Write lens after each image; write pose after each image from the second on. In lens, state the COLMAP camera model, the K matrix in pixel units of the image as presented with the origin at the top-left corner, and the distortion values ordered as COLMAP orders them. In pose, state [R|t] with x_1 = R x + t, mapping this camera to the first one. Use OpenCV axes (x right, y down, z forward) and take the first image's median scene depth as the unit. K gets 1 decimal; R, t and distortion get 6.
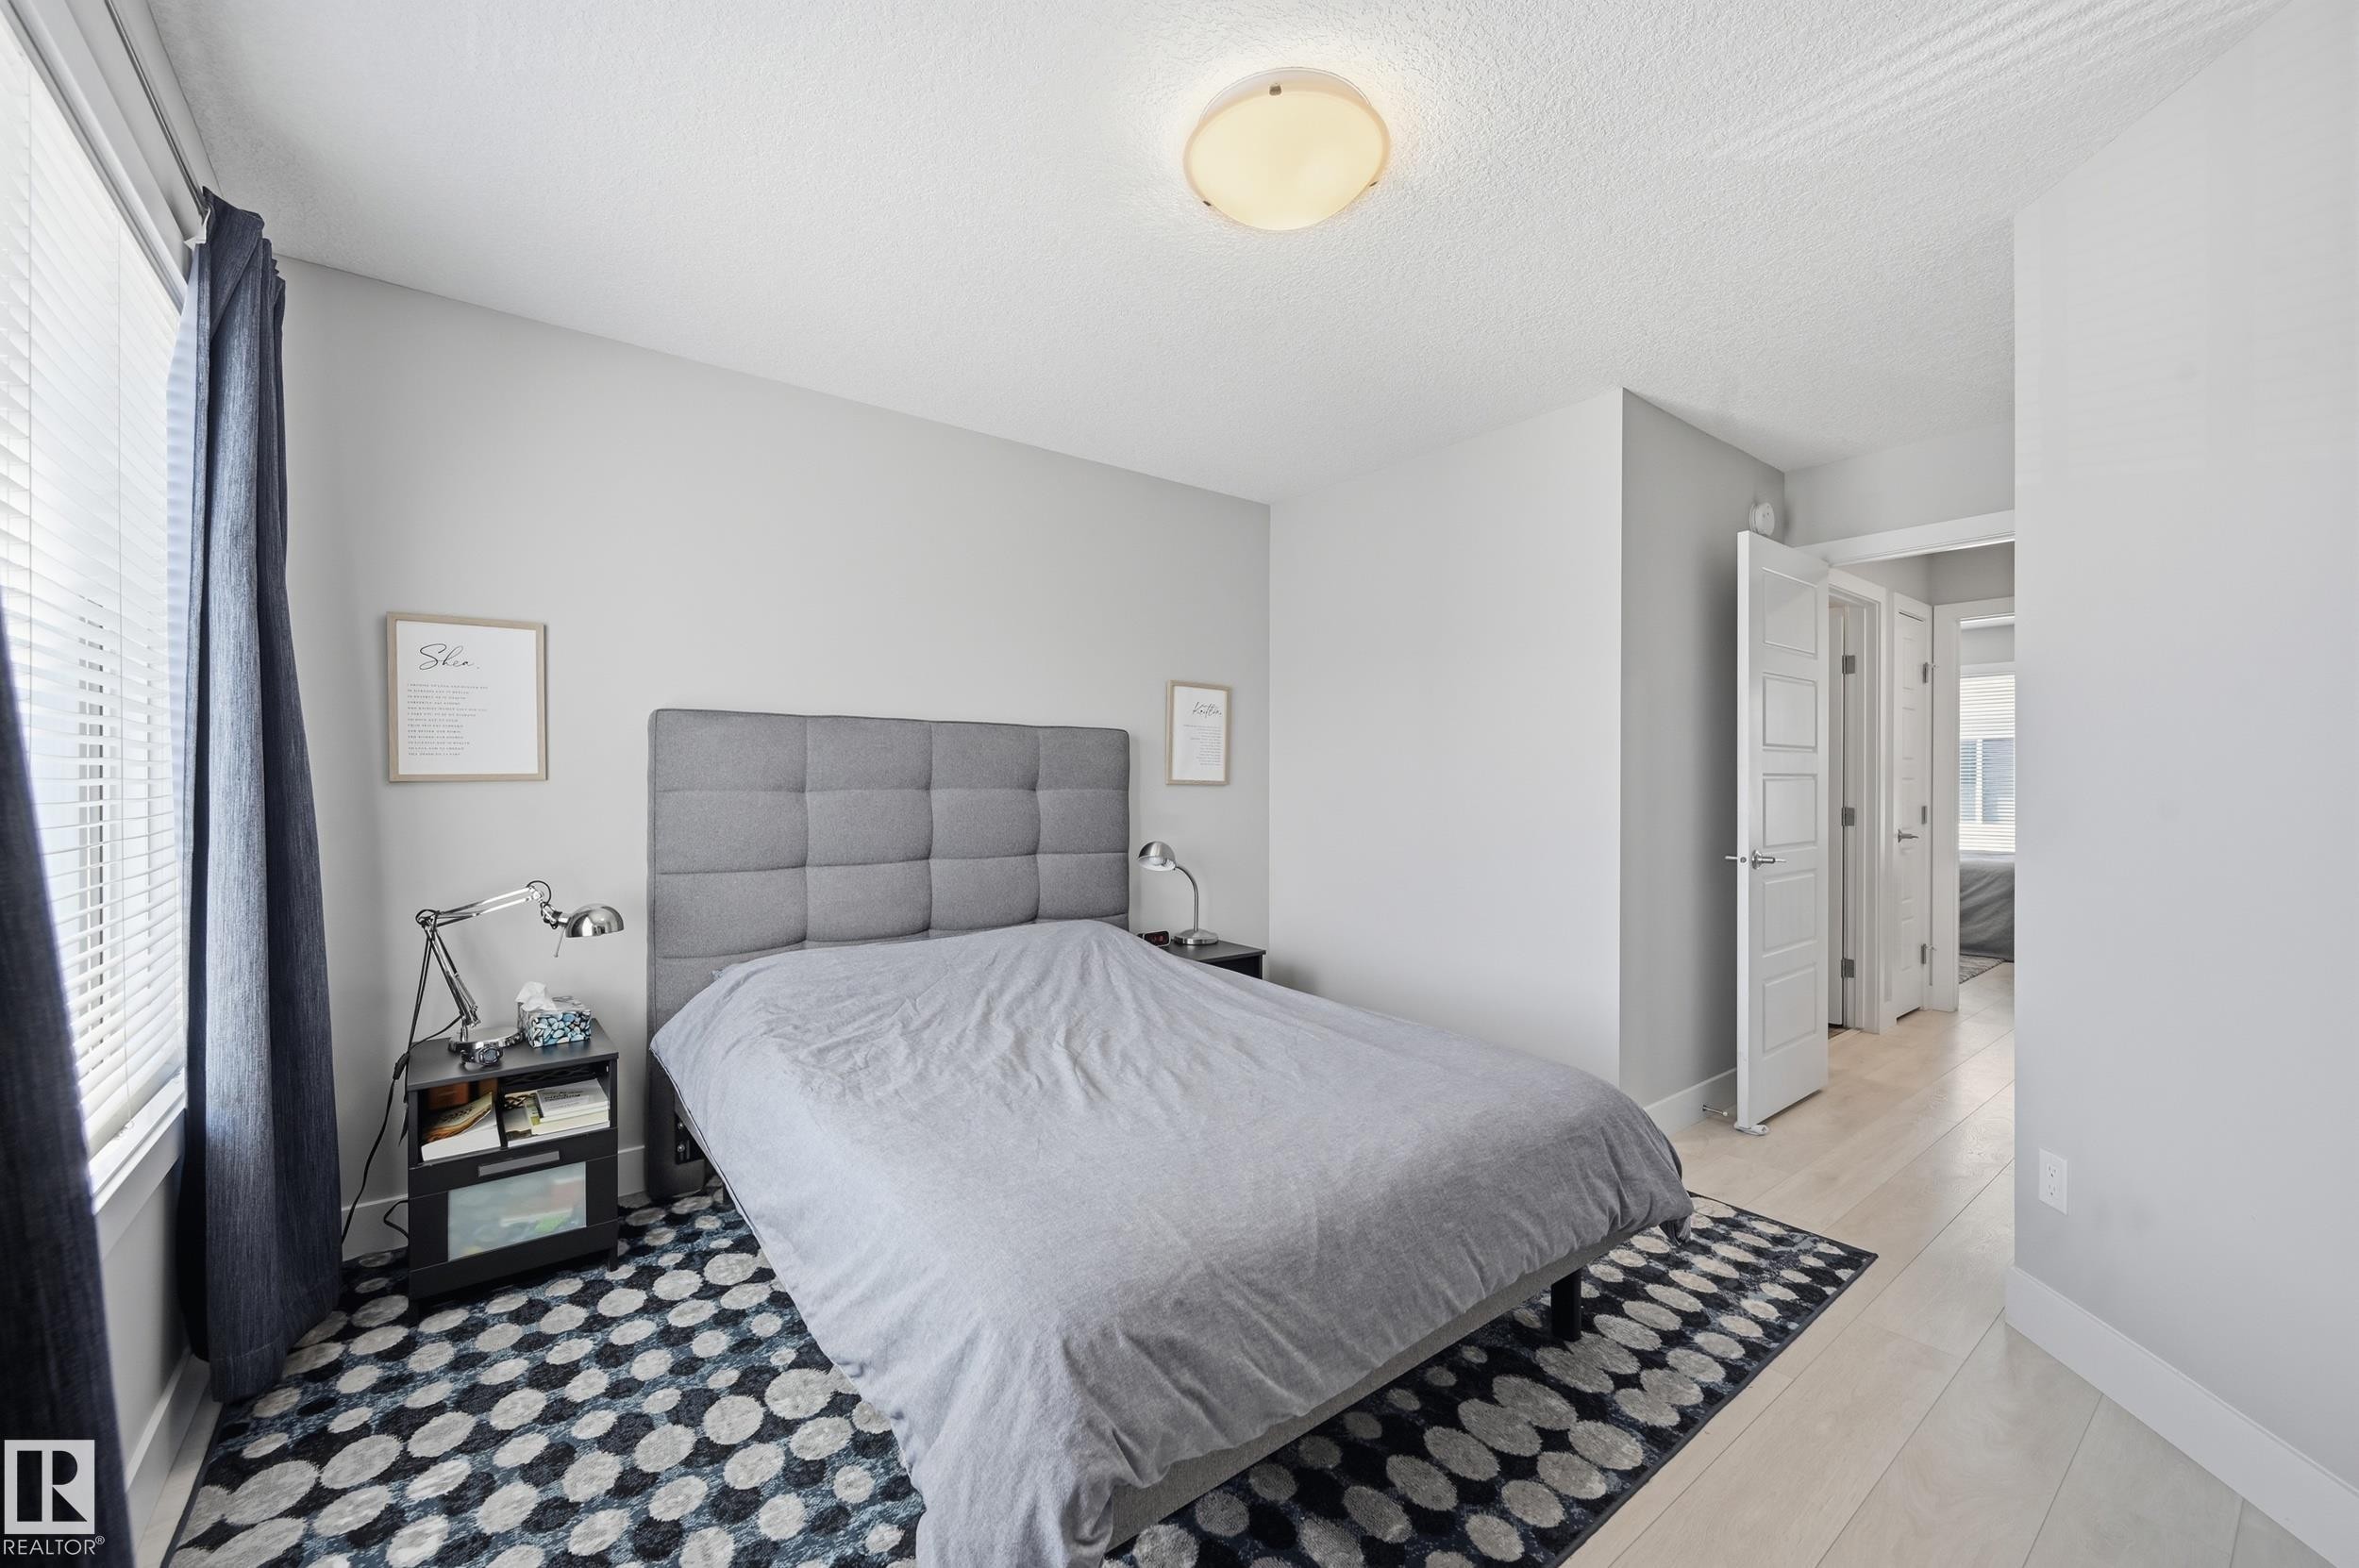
lens RADIAL K [[937.3, 0, 1182.3], [0, 937.3, 784.5], [0, 0, 1]] dist [0.001438, -0.000067]
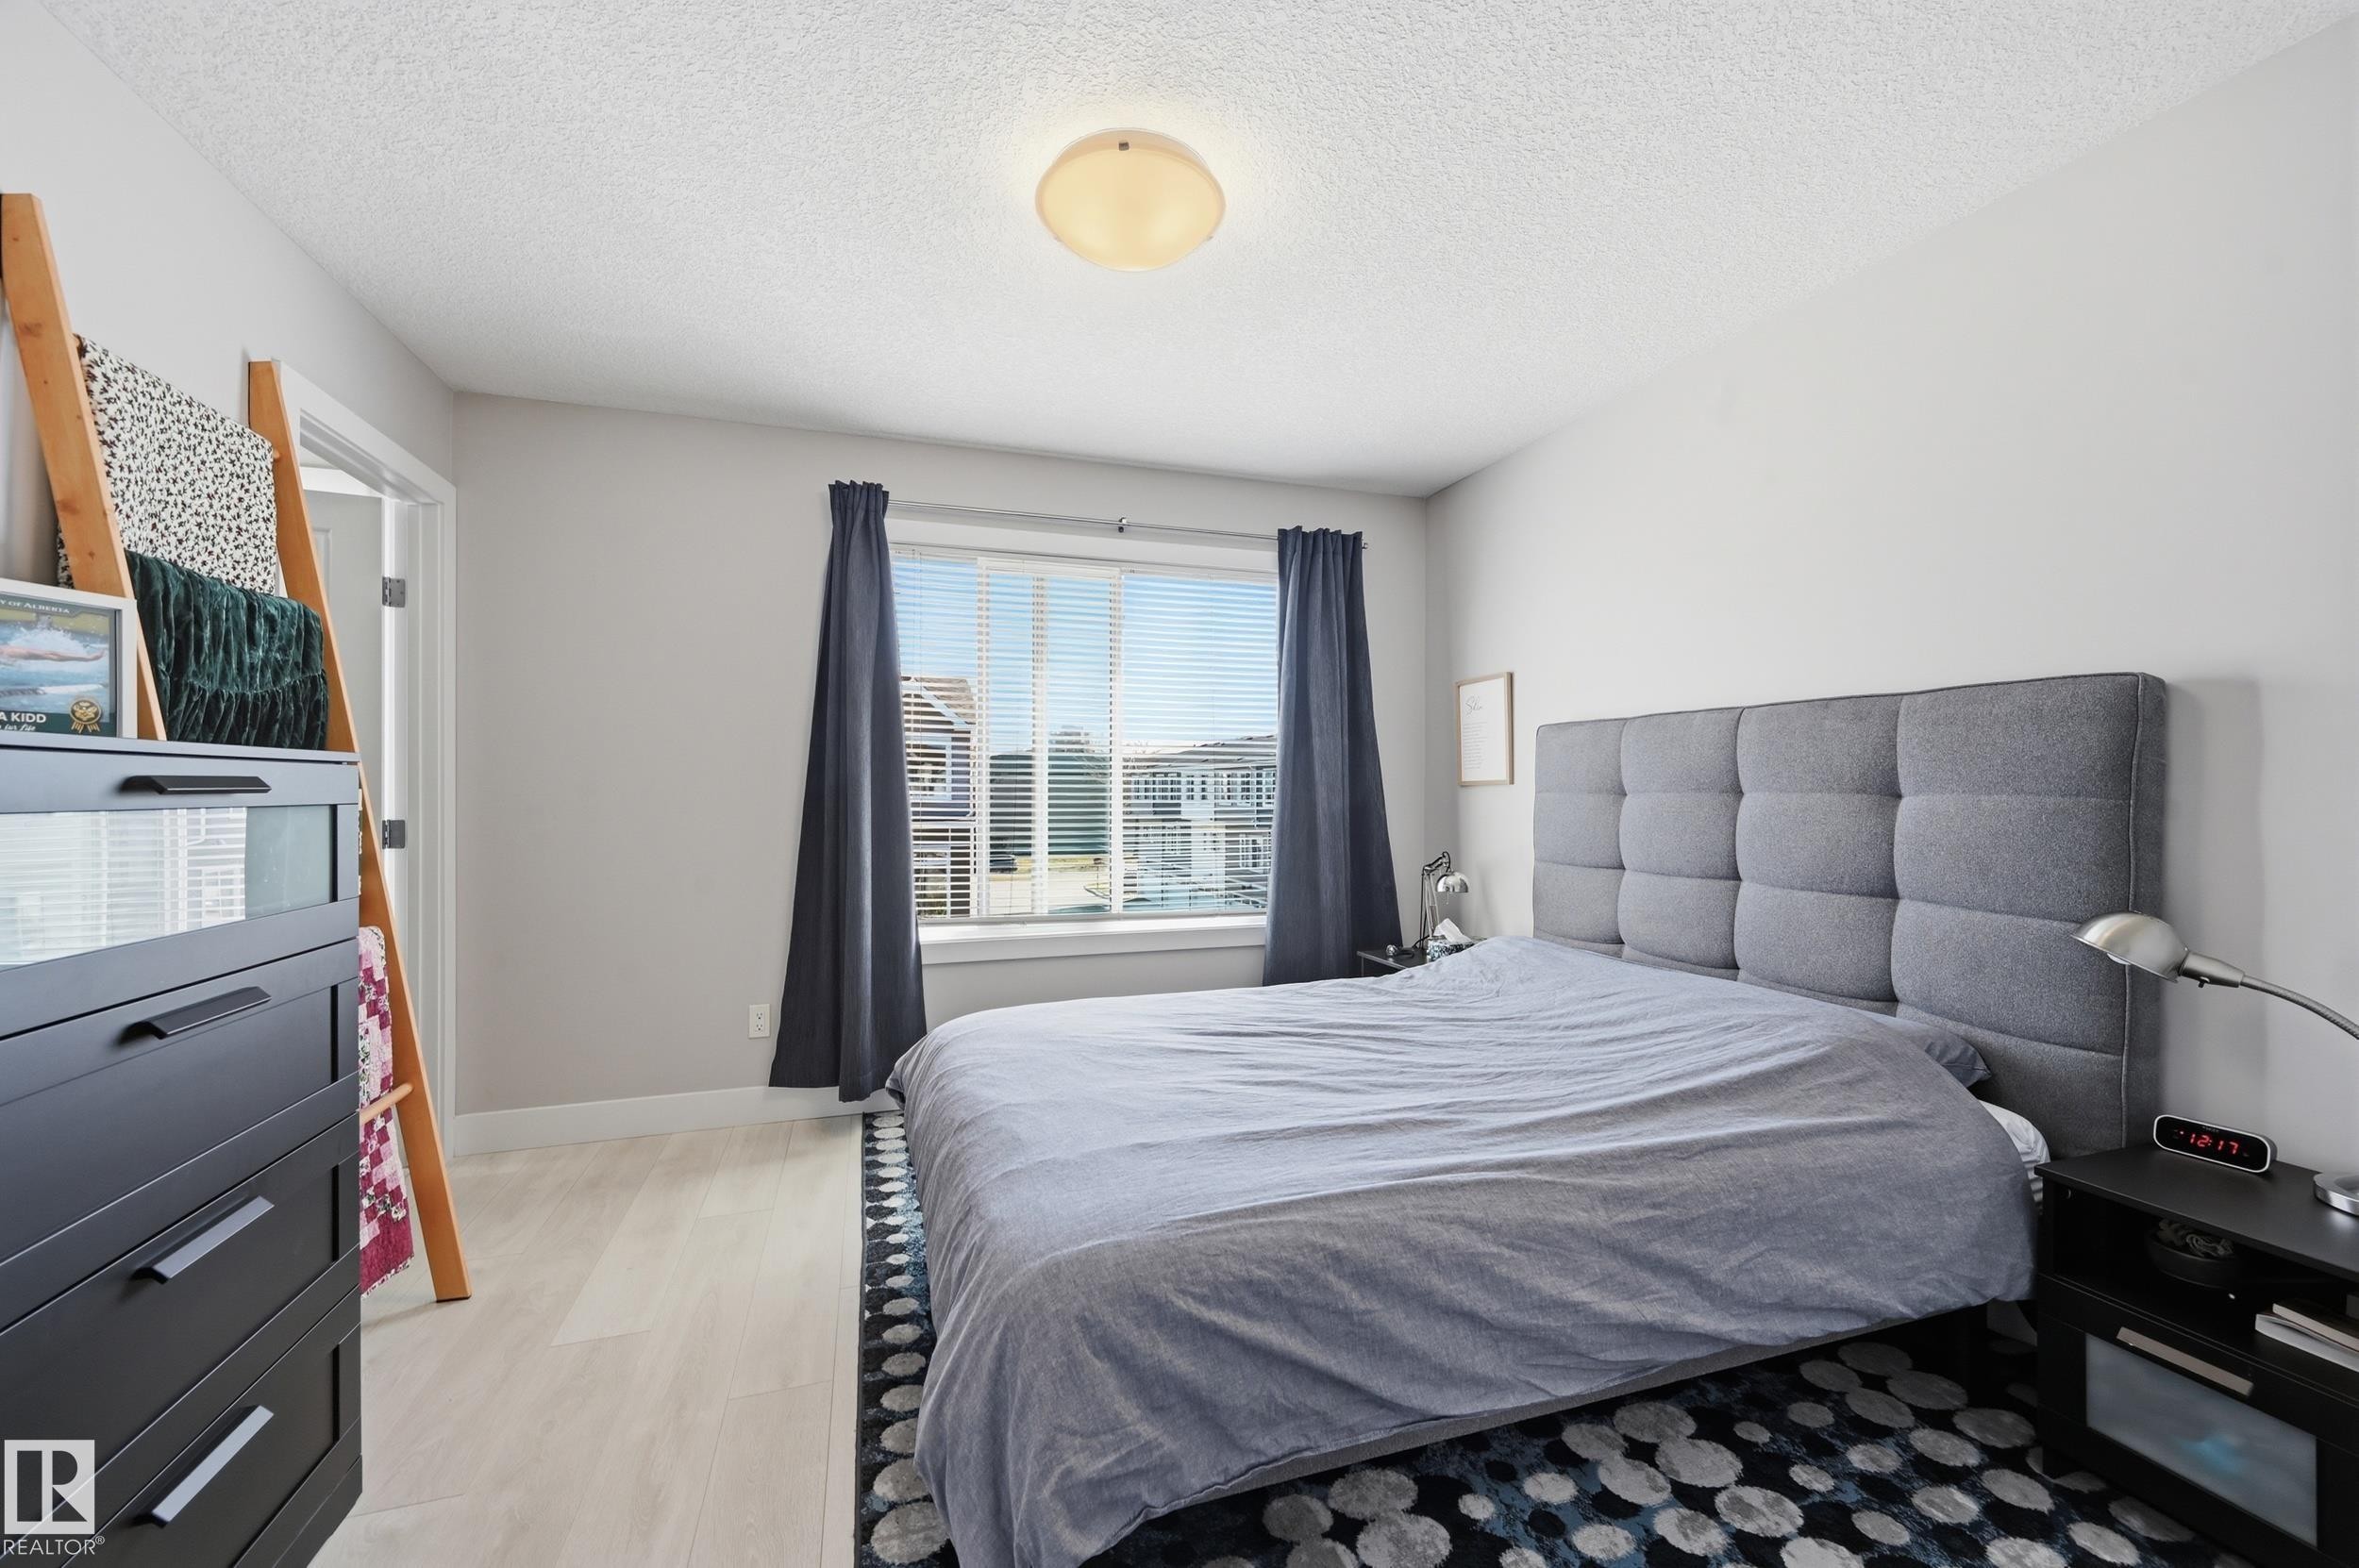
lens RADIAL K [[937.3, 0, 1175.4], [0, 937.3, 789.7], [0, 0, 1]] dist [0.001438, -0.000067]
pose [[-0.347777, 0.003043, -0.937572, 1.152436], [-0.000527, 0.999994, 0.003442, -0.001472], [0.937577, 0.001691, -0.347773, 1.486502]]
